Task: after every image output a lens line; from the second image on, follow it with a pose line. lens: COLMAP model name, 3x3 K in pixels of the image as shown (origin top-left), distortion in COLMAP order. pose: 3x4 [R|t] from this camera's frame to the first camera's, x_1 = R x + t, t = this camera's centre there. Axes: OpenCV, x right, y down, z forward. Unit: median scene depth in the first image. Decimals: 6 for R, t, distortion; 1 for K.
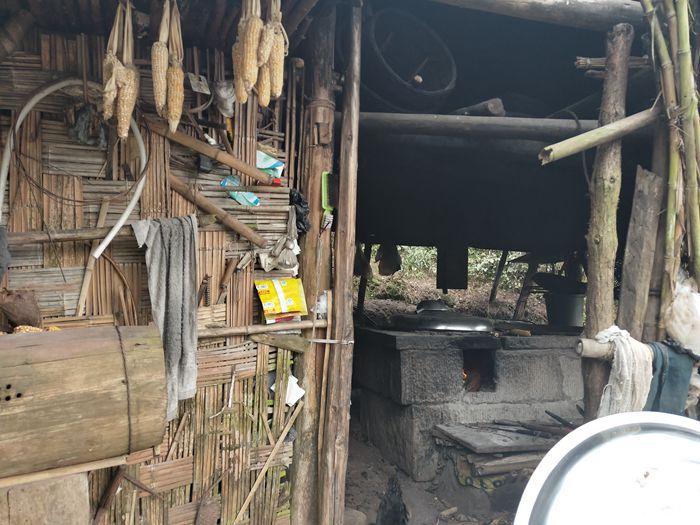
lens RADIAL K [[539.1, 0, 350.0], [0, 539.1, 262.5], [0, 0, 1]] dist [0.041400, -0.000933]
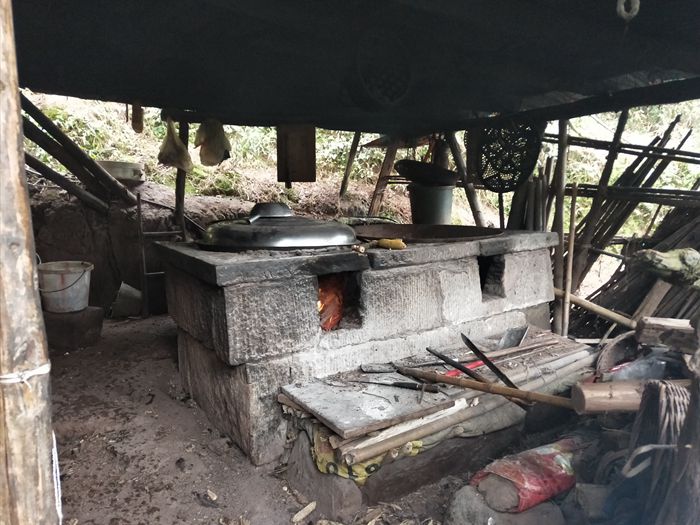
lens RADIAL K [[539.1, 0, 350.0], [0, 539.1, 262.5], [0, 0, 1]] dist [0.041400, -0.000933]
pose [[0.958359, -0.067879, 0.277381, 0.056686], [0.009432, 0.978333, 0.206823, 0.002492], [-0.285409, -0.195595, 0.938235, 0.334127]]
